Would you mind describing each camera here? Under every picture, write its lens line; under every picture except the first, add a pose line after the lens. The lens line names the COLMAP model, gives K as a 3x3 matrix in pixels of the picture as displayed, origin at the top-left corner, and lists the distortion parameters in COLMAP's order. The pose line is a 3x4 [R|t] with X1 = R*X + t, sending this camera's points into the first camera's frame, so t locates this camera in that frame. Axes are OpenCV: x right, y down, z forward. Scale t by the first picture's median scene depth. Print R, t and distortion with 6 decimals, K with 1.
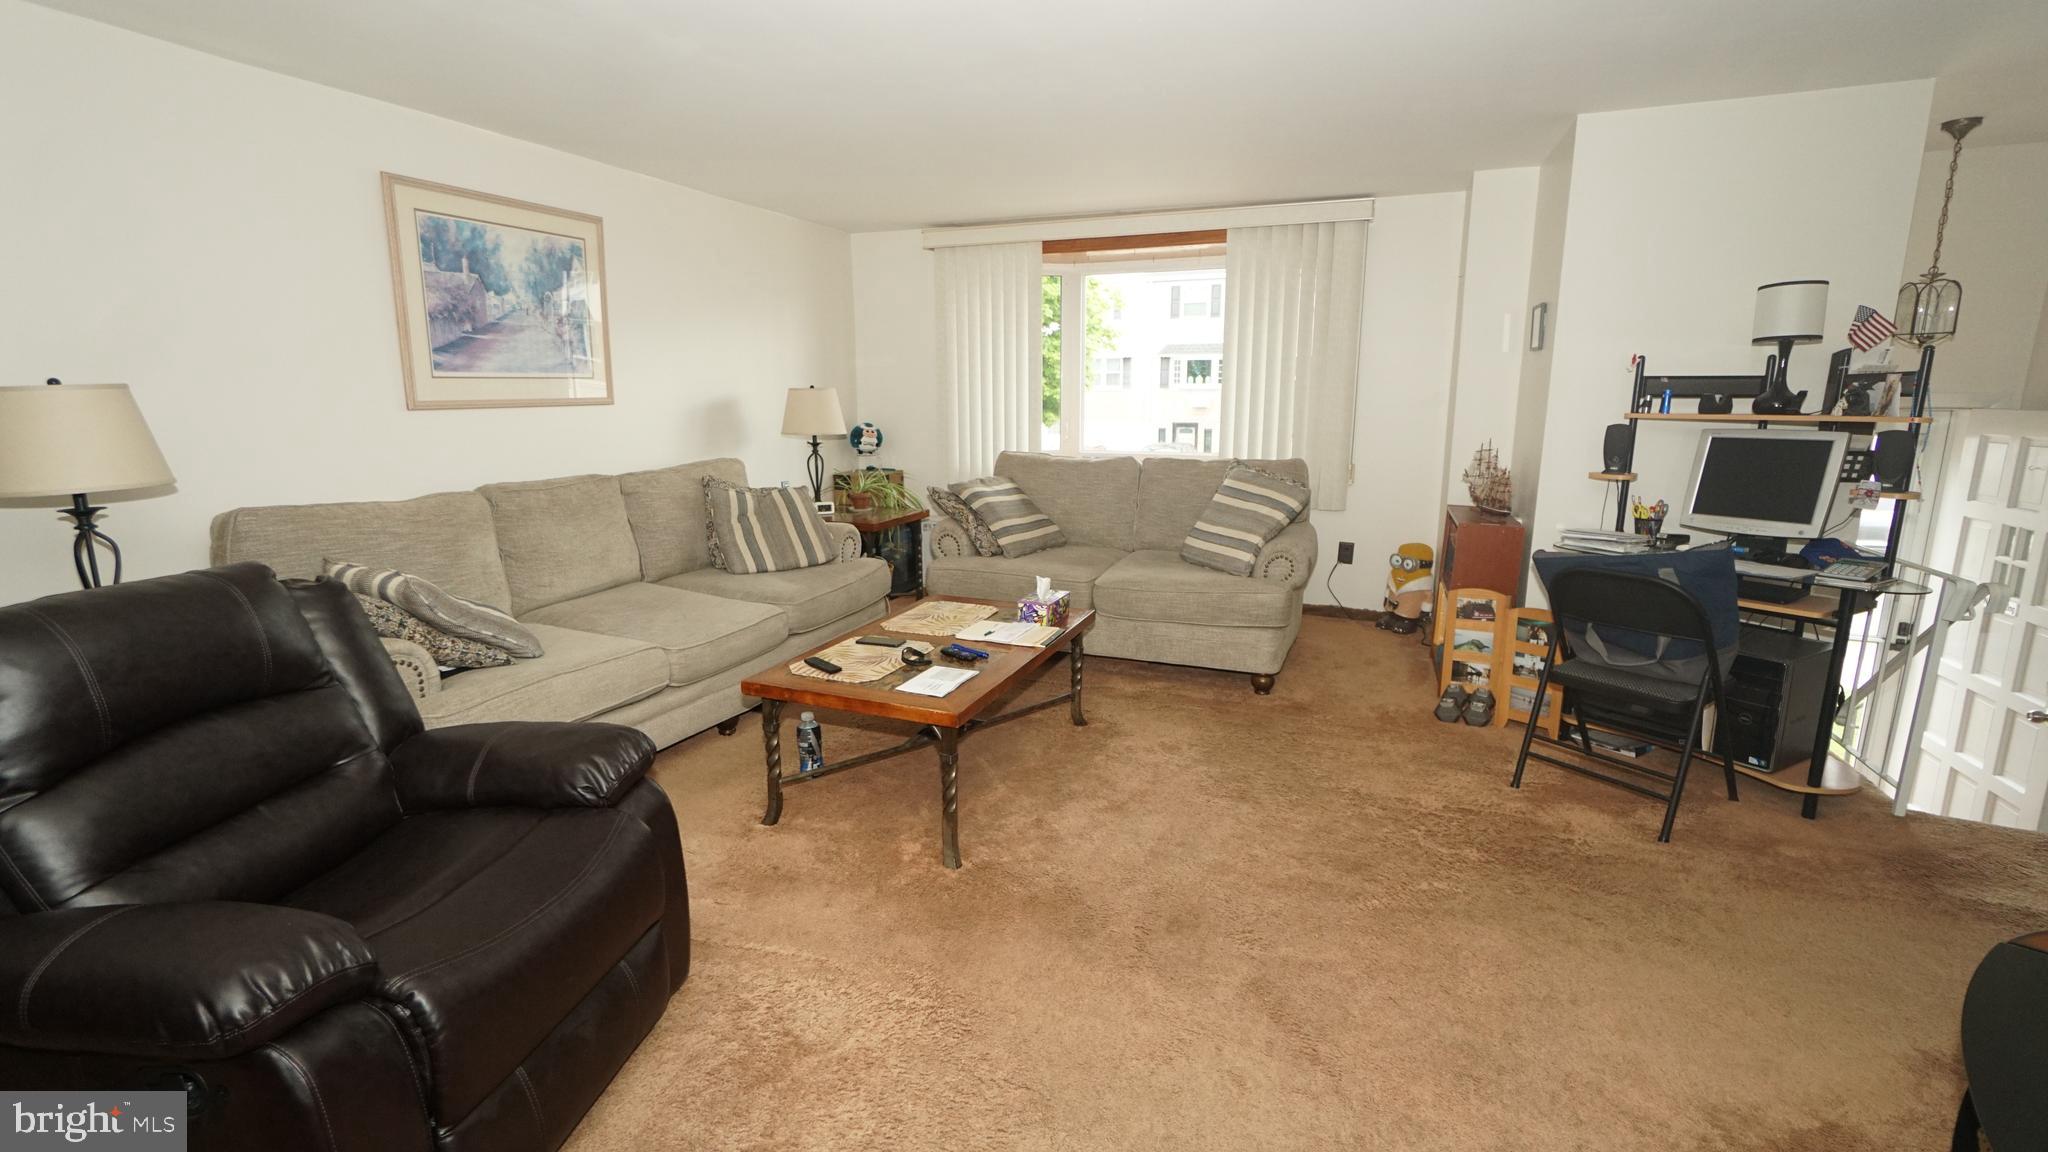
lens RADIAL K [[903.1, 0, 1020.8], [0, 903.1, 559.8], [0, 0, 1]] dist [-0.001048, -0.000058]
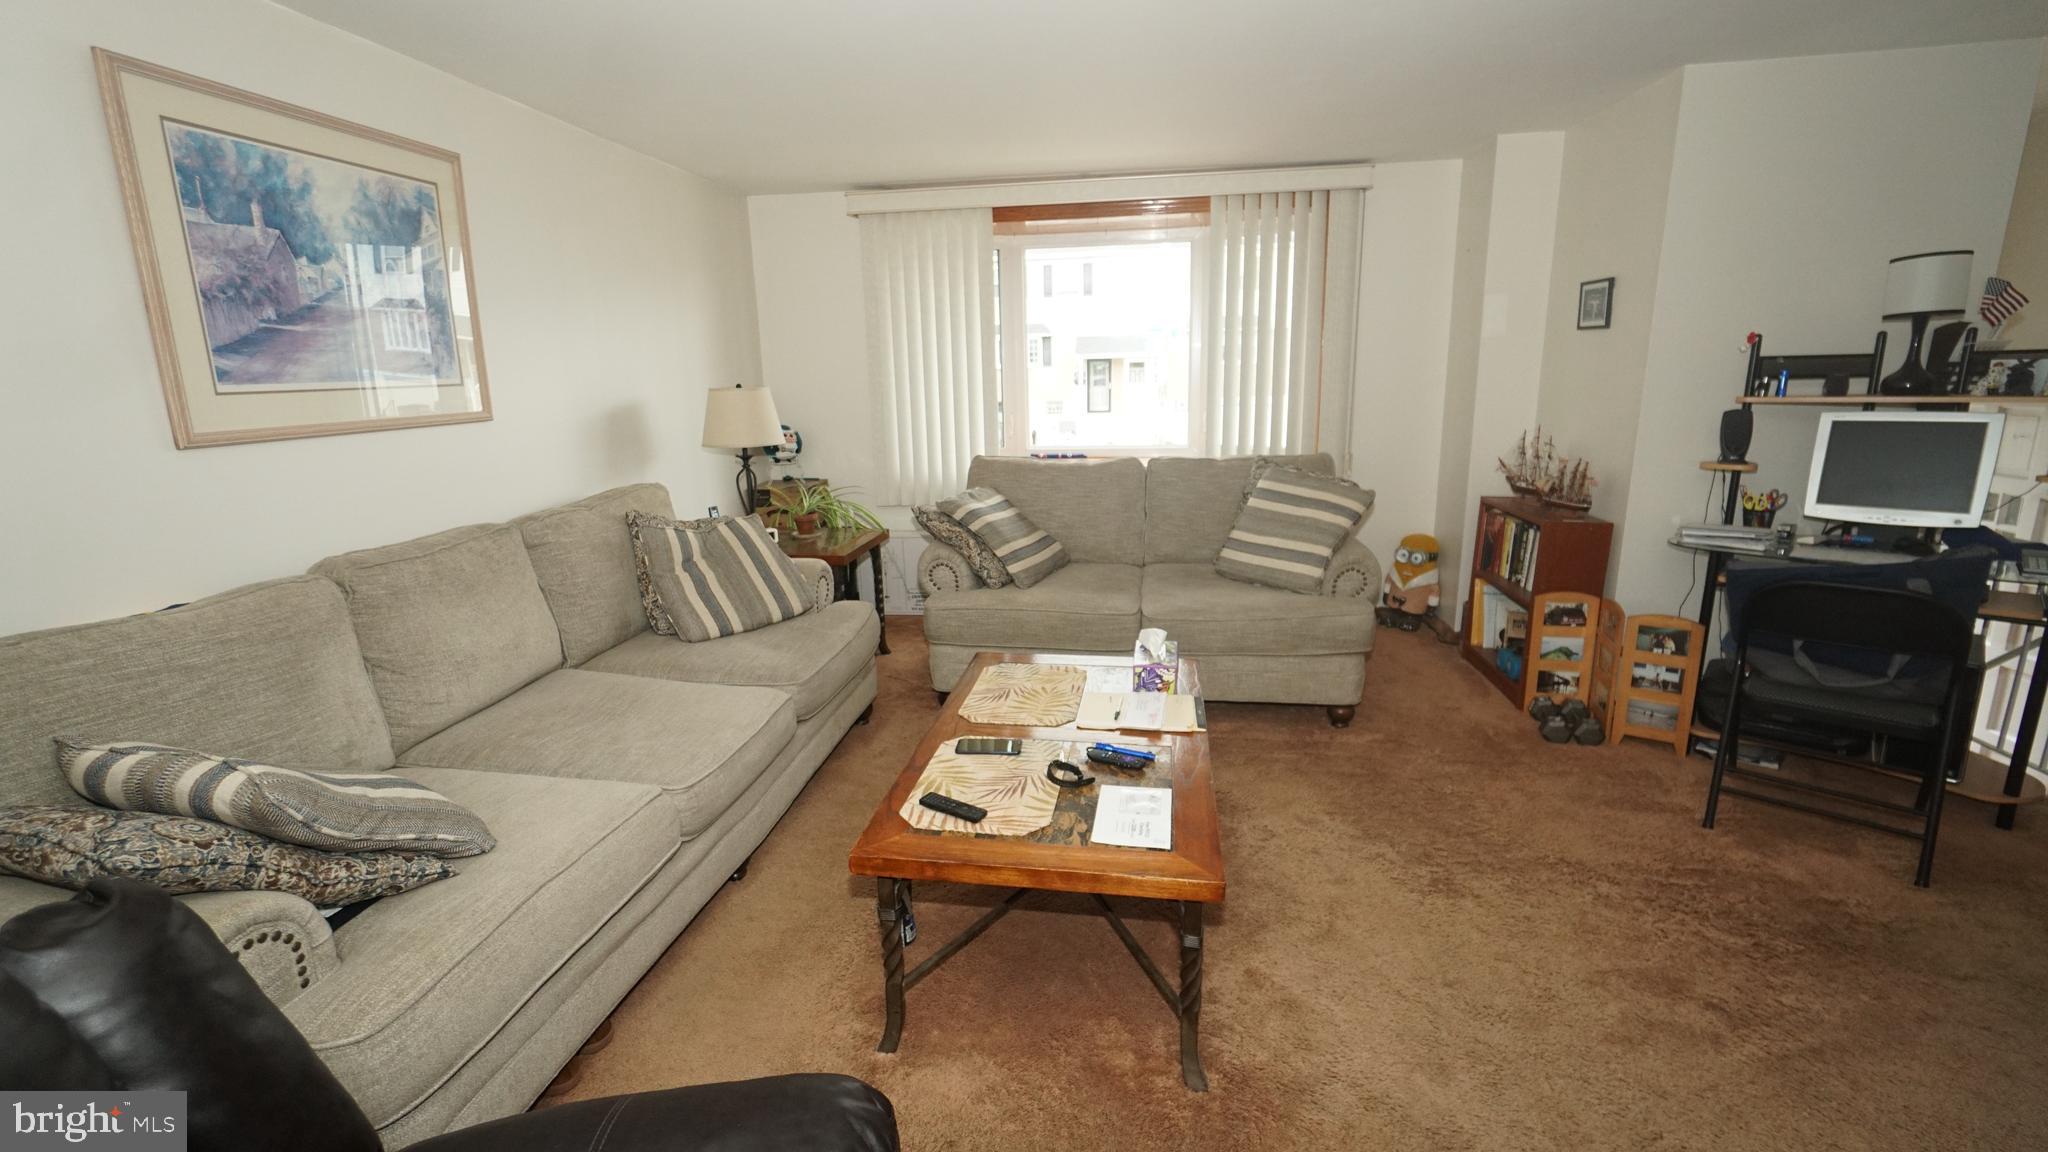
lens RADIAL K [[866.1, 0, 1013.3], [0, 866.1, 560.1], [0, 0, 1]] dist [-0.002728, 0.000115]
pose [[0.974360, -0.069337, 0.214045, -0.236006], [0.063126, 0.997366, 0.035725, -0.070022], [-0.215959, -0.021297, 0.976170, 0.277698]]
